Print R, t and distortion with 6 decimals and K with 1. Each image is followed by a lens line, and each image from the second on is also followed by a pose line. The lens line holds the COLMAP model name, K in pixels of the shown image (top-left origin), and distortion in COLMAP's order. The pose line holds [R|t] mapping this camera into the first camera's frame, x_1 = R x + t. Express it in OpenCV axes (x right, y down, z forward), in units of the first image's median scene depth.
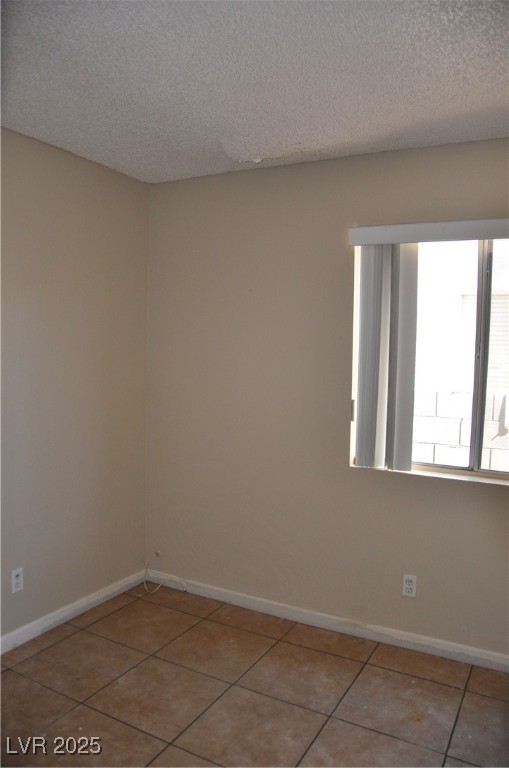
lens RADIAL K [[565.1, 0, 254.5], [0, 565.1, 384.0], [0, 0, 1]] dist [-0.165032, 0.088532]
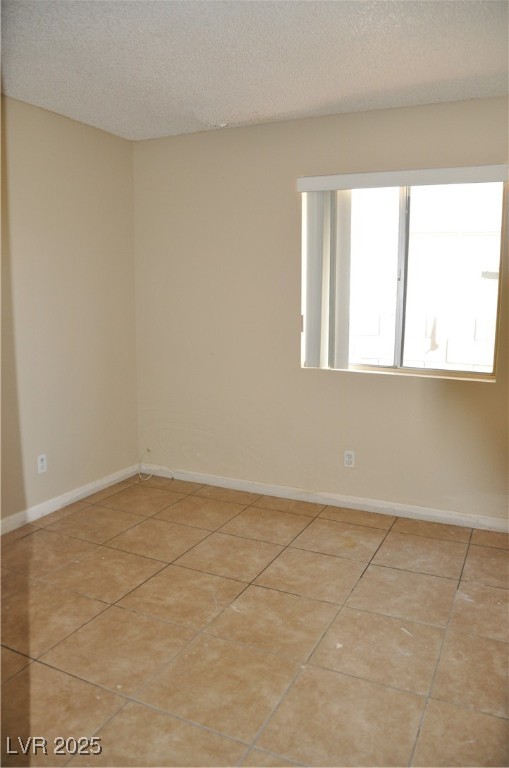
lens RADIAL K [[565.1, 0, 254.5], [0, 565.1, 384.0], [0, 0, 1]] dist [-0.165032, 0.088532]
pose [[0.998466, -0.026271, 0.048735, 0.000974], [0.021422, 0.995008, 0.097469, 0.060931], [-0.051052, -0.096276, 0.994045, -0.292720]]
